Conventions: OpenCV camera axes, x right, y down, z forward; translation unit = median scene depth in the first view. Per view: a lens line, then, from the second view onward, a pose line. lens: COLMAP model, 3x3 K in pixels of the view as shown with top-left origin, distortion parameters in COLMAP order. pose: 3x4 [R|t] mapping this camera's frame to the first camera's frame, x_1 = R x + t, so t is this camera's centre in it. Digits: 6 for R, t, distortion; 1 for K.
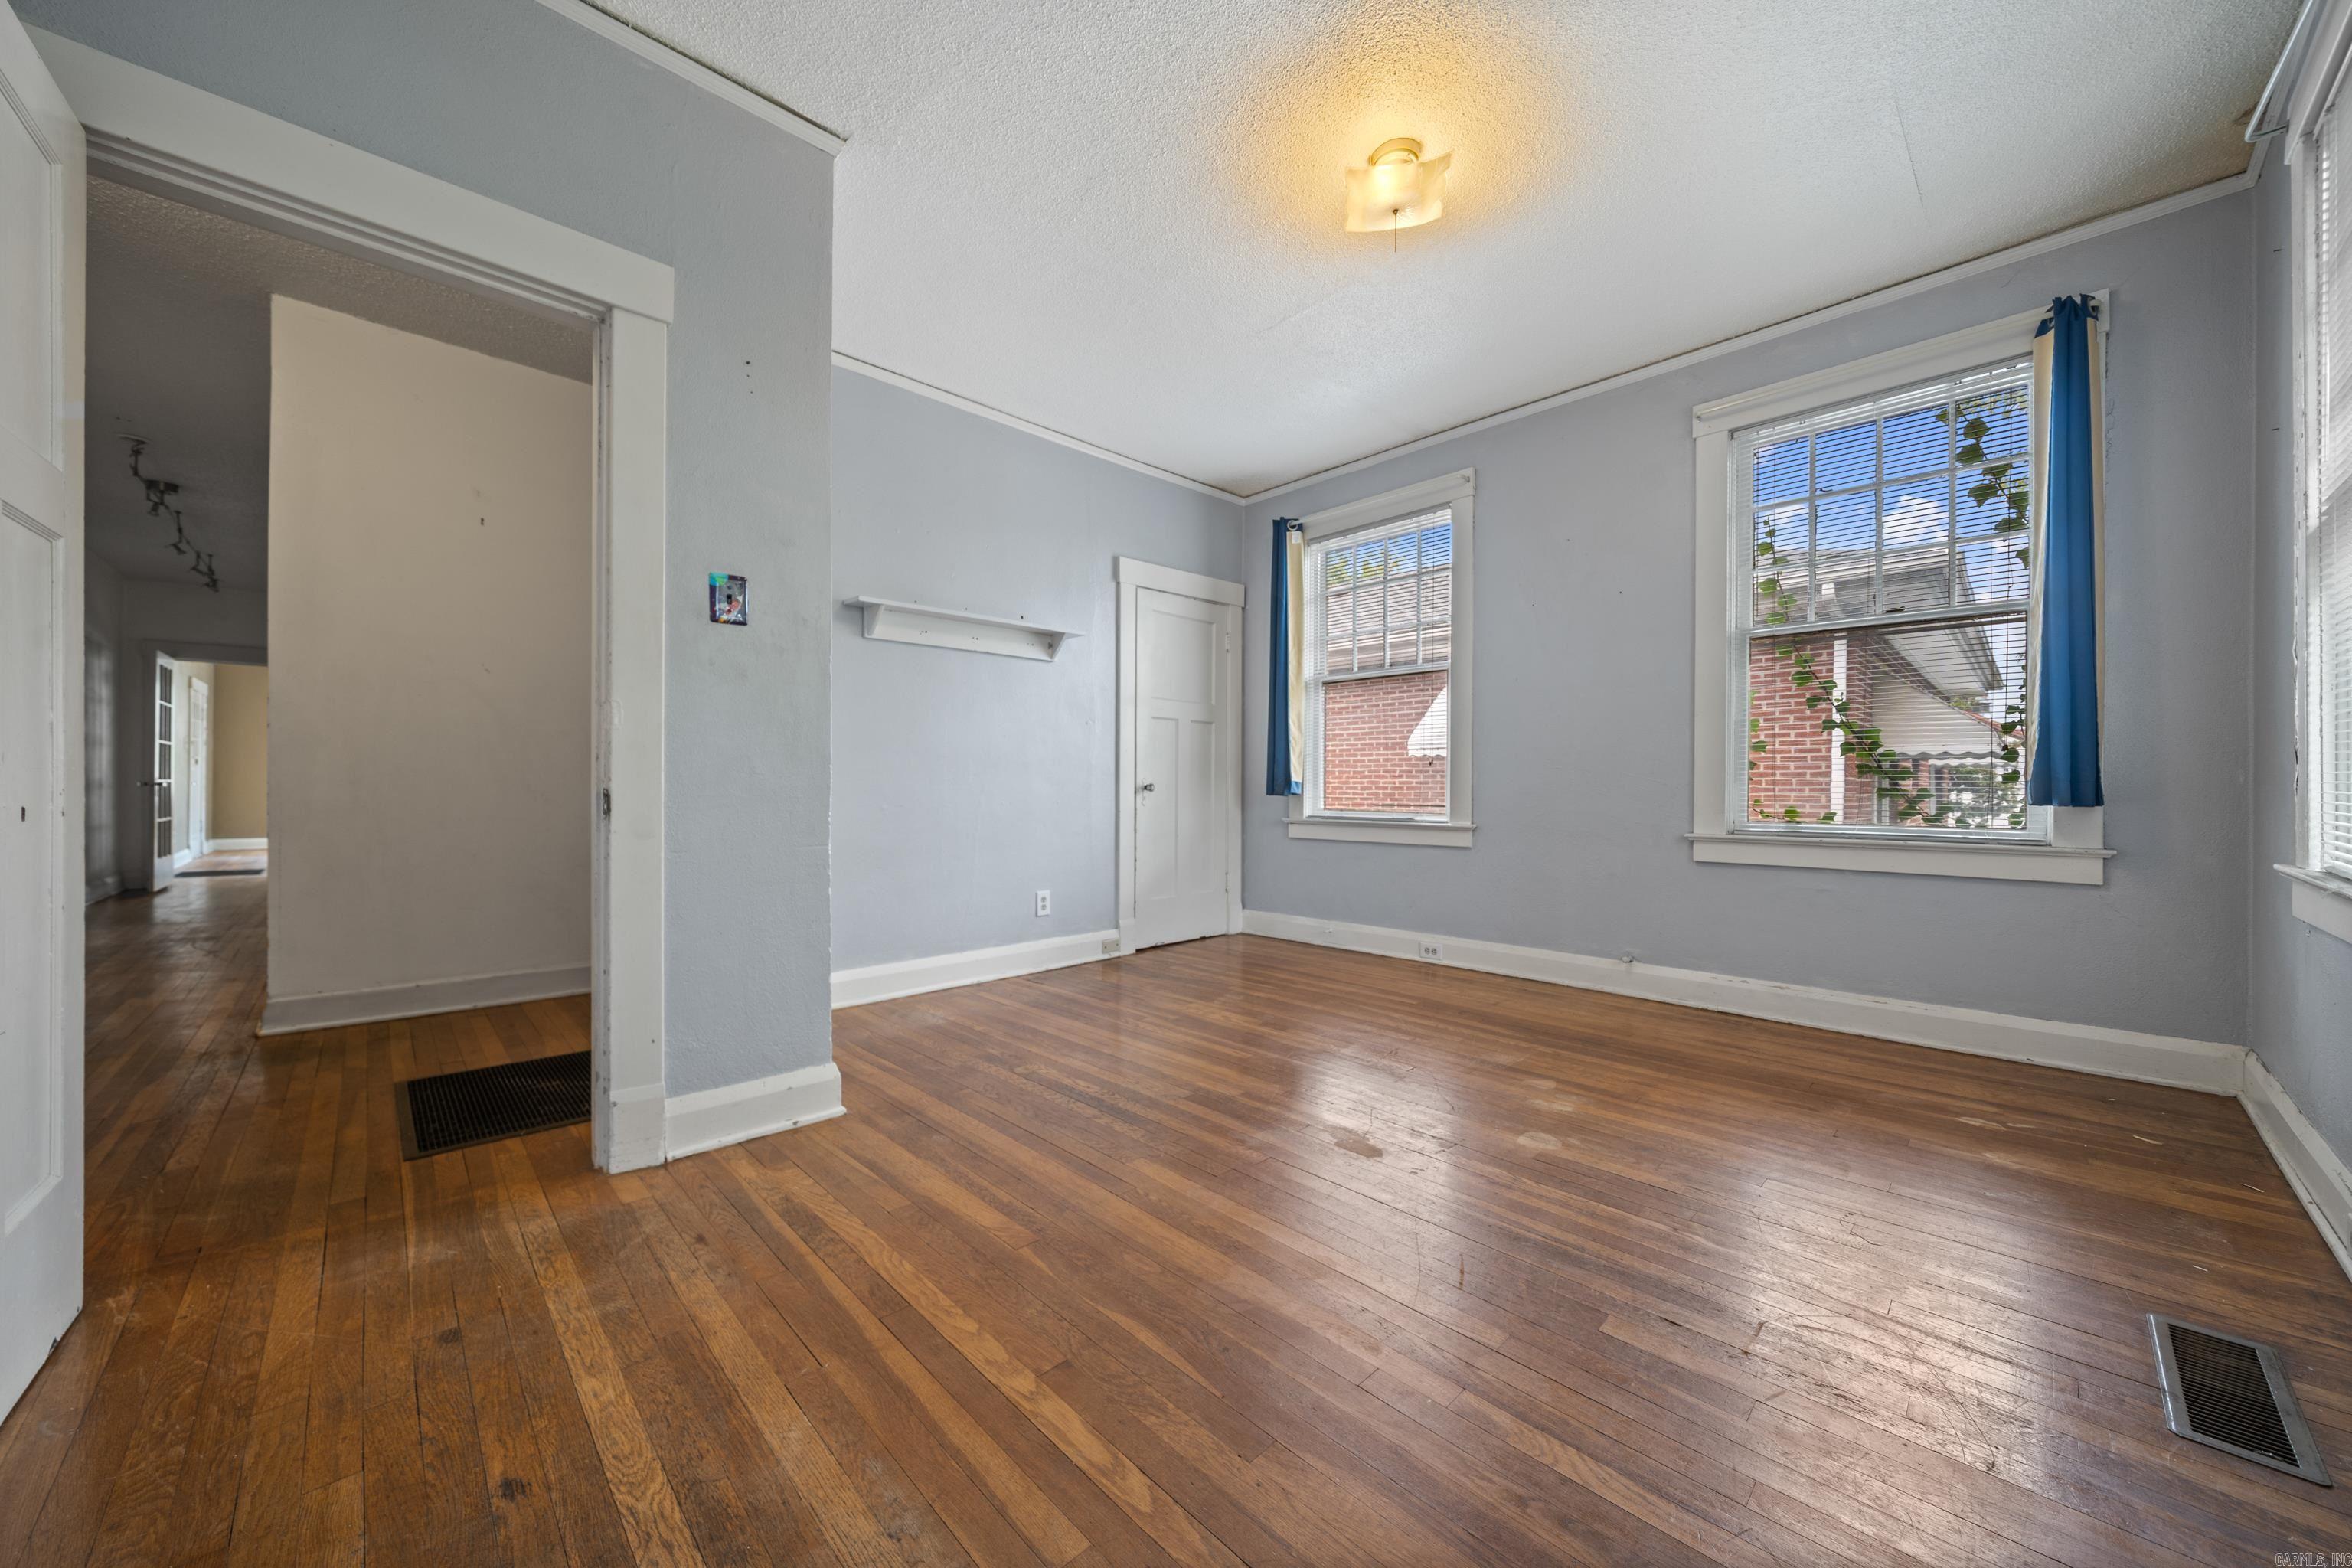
lens RADIAL K [[837.1, 0, 1178.4], [0, 837.1, 791.0], [0, 0, 1]] dist [-0.001760, 0.000015]
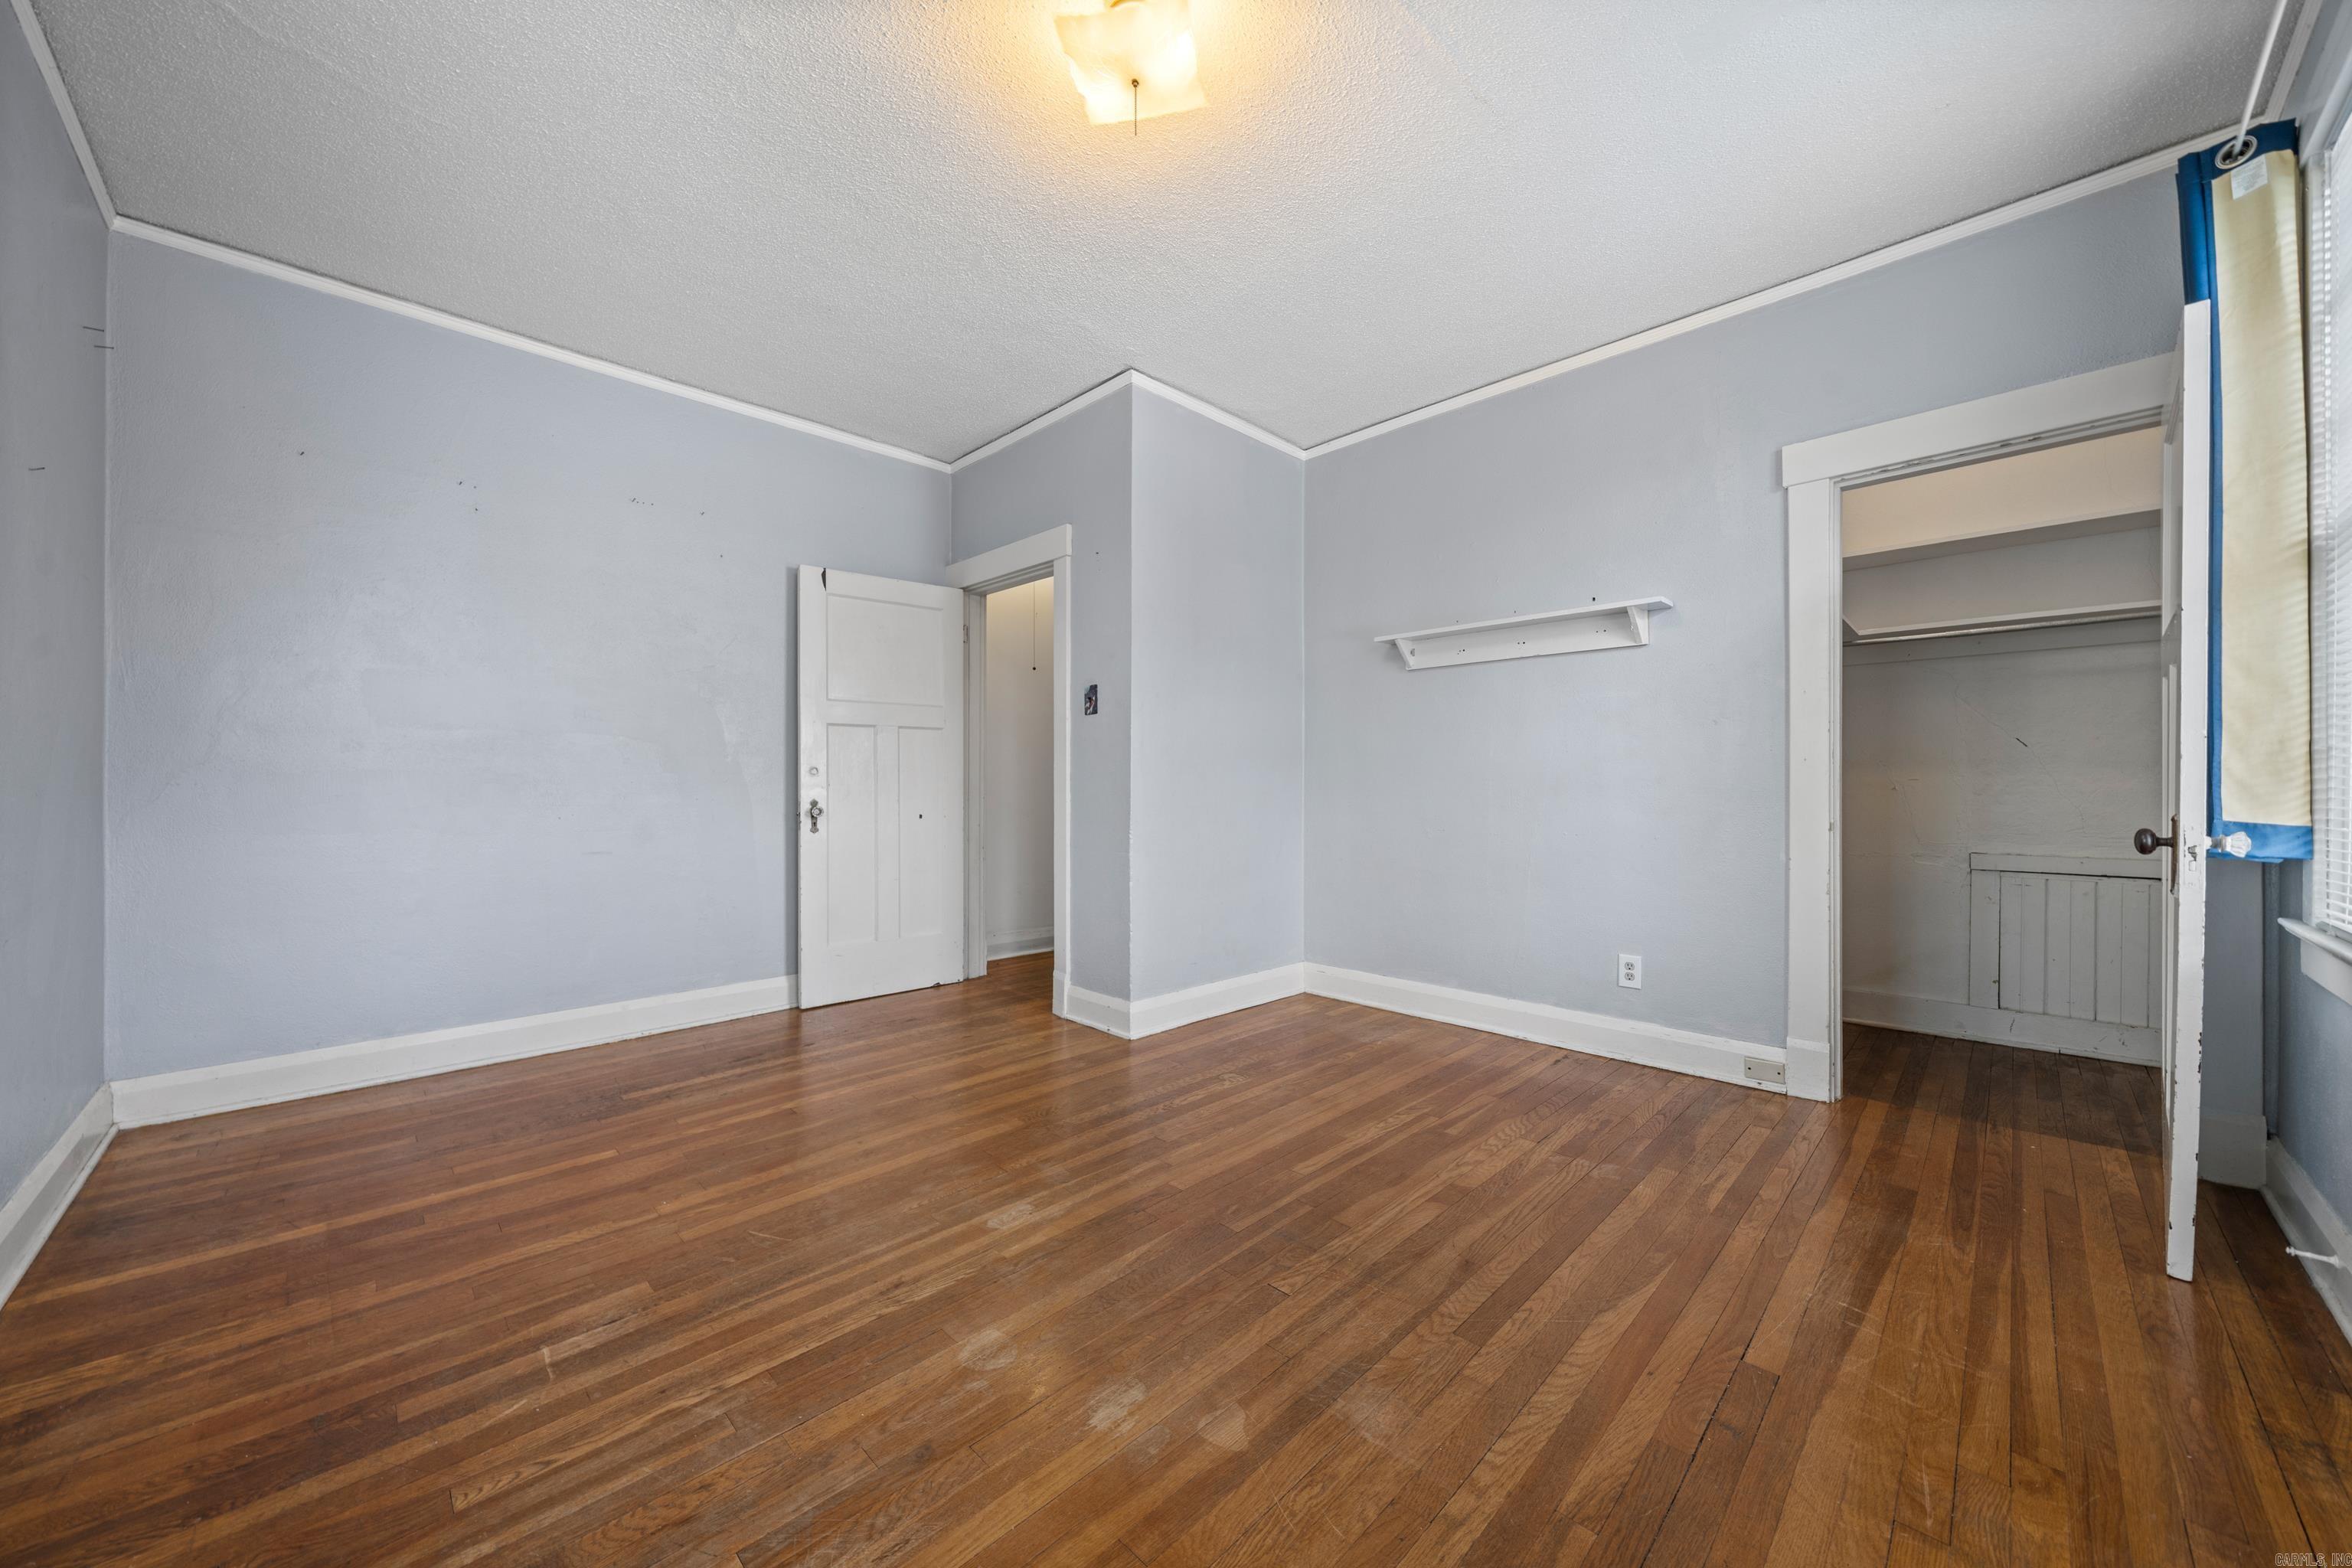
lens RADIAL K [[837.1, 0, 1178.8], [0, 837.1, 780.6], [0, 0, 1]] dist [-0.001760, 0.000015]
pose [[0.013886, -0.008328, -0.999869, 0.768019], [-0.004136, 0.999956, -0.008386, -0.037155], [0.999895, 0.004252, 0.013851, 0.773572]]
